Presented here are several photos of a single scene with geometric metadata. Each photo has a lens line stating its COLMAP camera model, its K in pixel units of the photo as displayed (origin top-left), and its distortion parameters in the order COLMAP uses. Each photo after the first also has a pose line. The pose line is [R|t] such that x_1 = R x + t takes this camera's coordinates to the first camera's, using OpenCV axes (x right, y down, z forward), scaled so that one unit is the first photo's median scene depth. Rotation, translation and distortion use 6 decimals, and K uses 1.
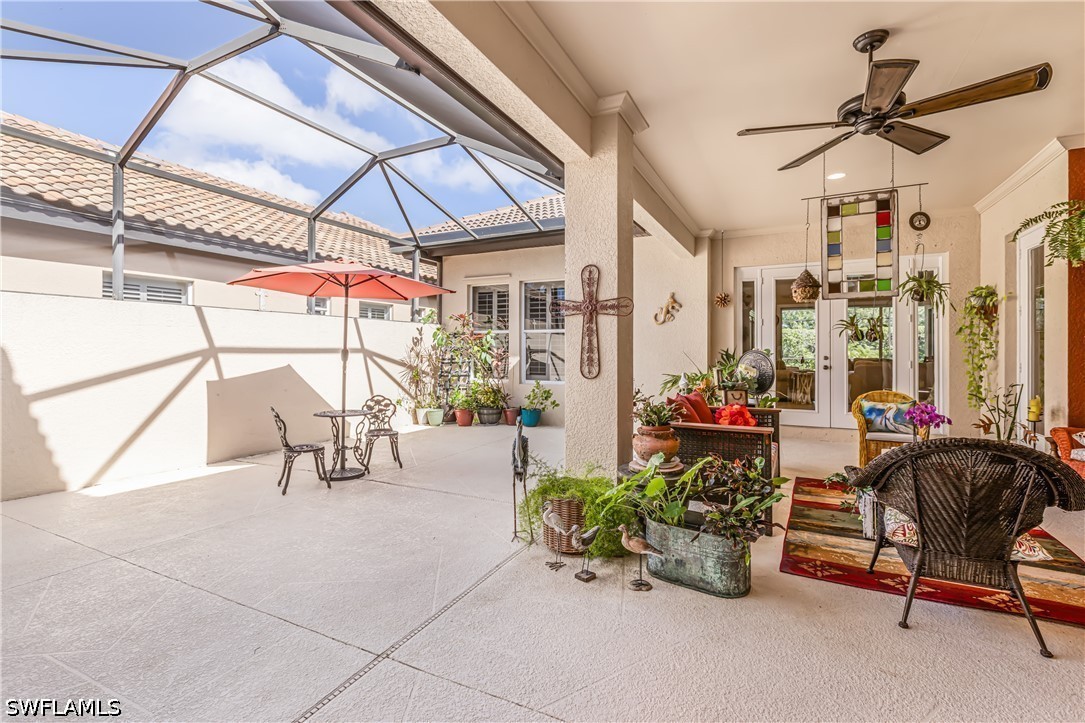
lens RADIAL K [[490.1, 0, 543.2], [0, 490.1, 352.5], [0, 0, 1]] dist [0.000986, 0.000113]
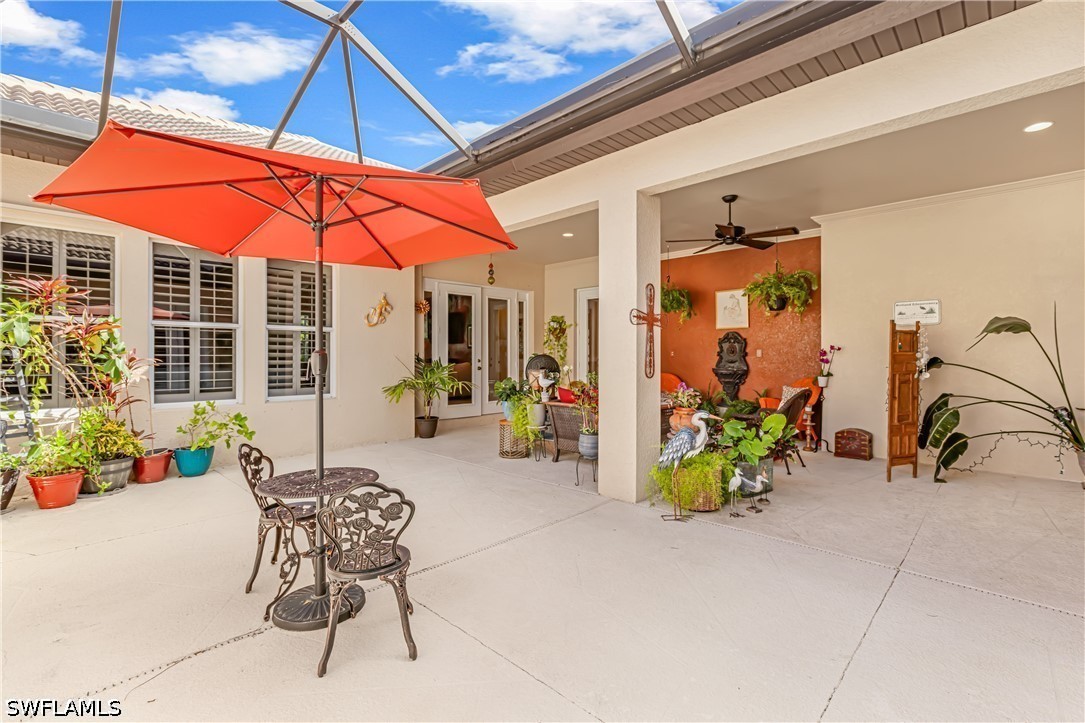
lens RADIAL K [[490.1, 0, 546.1], [0, 490.1, 359.0], [0, 0, 1]] dist [0.000986, 0.000113]
pose [[0.297789, -0.007863, 0.954599, -0.556817], [0.004154, 0.999967, 0.006941, -0.001631], [-0.954623, 0.001898, 0.297812, 0.433480]]
